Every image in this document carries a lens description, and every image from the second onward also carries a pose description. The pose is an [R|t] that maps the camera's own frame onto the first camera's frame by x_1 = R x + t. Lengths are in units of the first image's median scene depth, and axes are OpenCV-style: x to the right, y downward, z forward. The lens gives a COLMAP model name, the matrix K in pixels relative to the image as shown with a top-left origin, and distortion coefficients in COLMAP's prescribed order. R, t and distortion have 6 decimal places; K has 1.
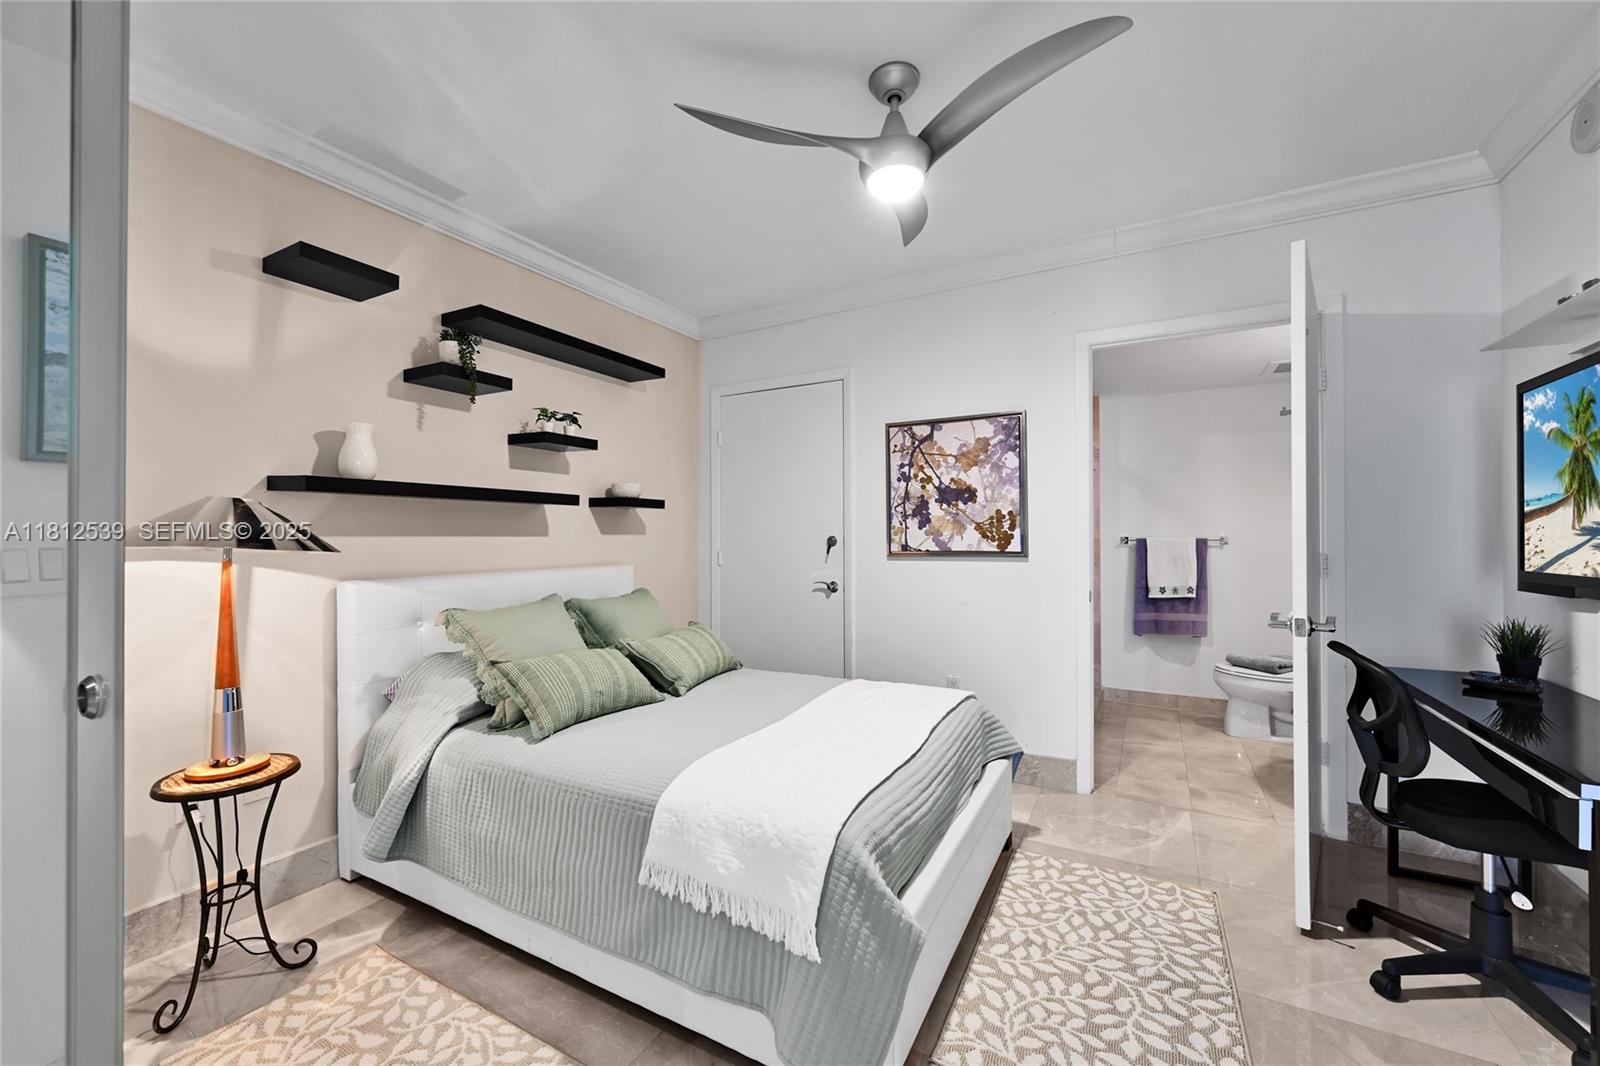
lens RADIAL K [[619.2, 0, 794.8], [0, 619.2, 530.3], [0, 0, 1]] dist [0.000031, -0.000013]
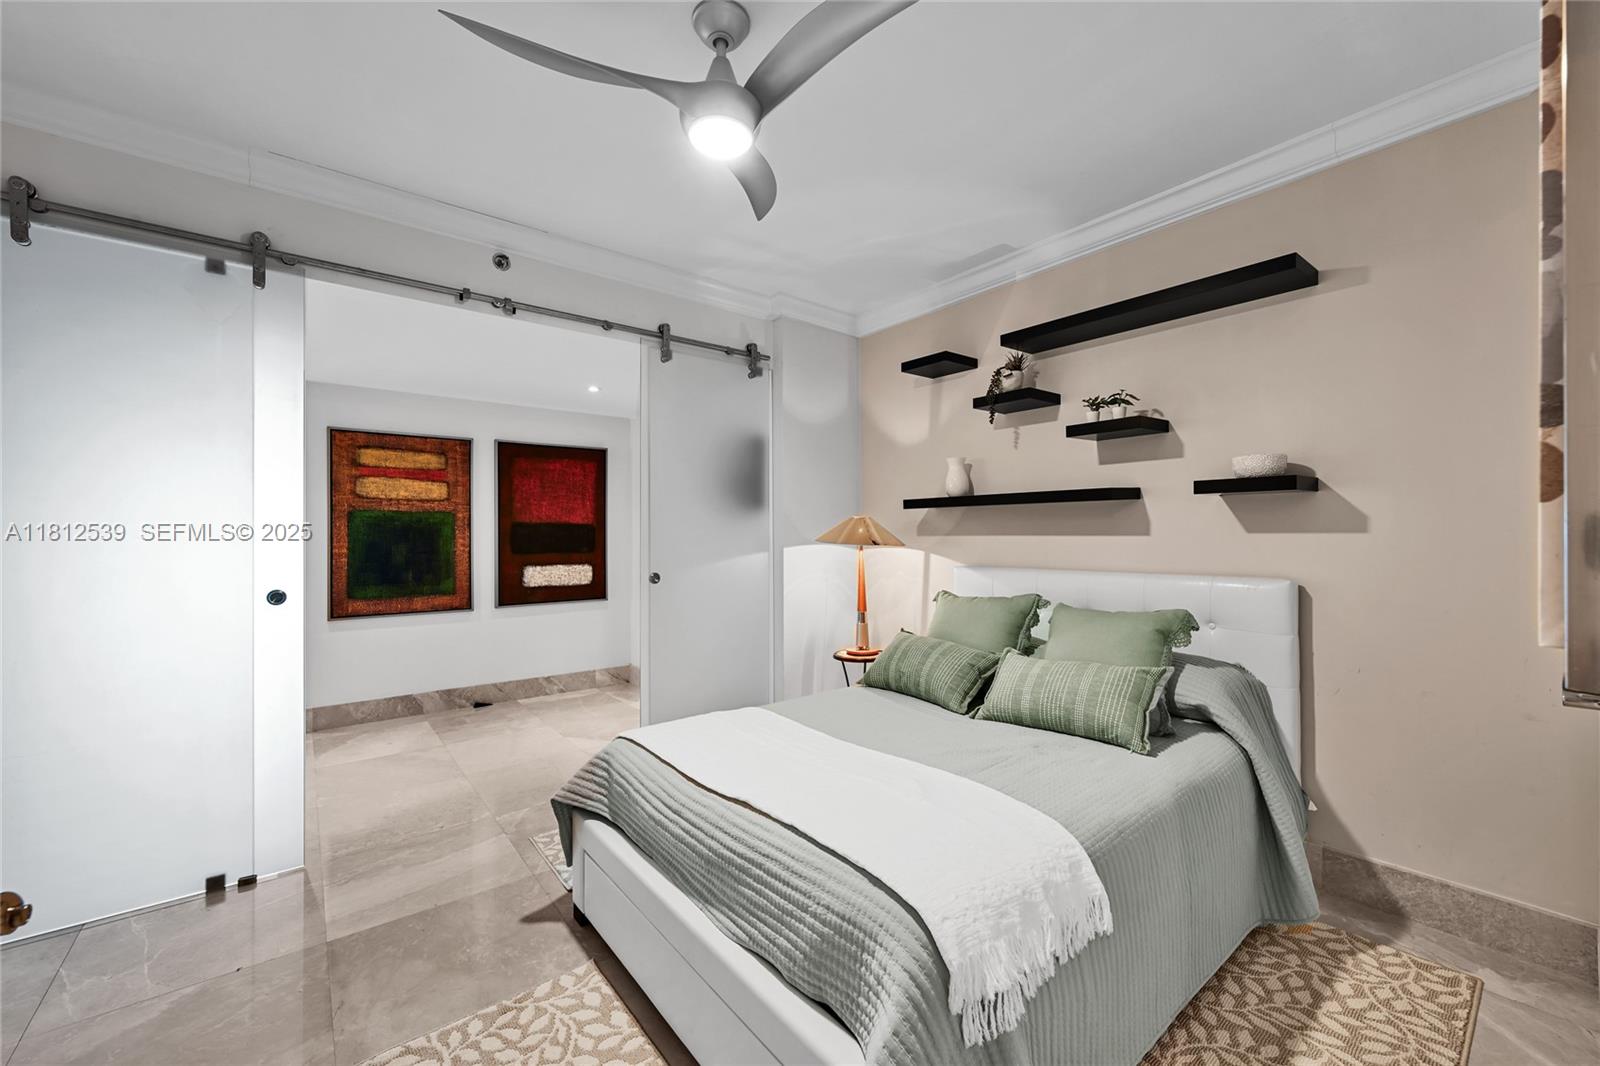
lens RADIAL K [[619.2, 0, 794.8], [0, 619.2, 530.3], [0, 0, 1]] dist [0.000031, -0.000013]
pose [[-0.366688, -0.002595, -0.930340, 1.034438], [0.012988, 0.999884, -0.007909, 0.005123], [0.930253, -0.014984, -0.366612, 1.552270]]
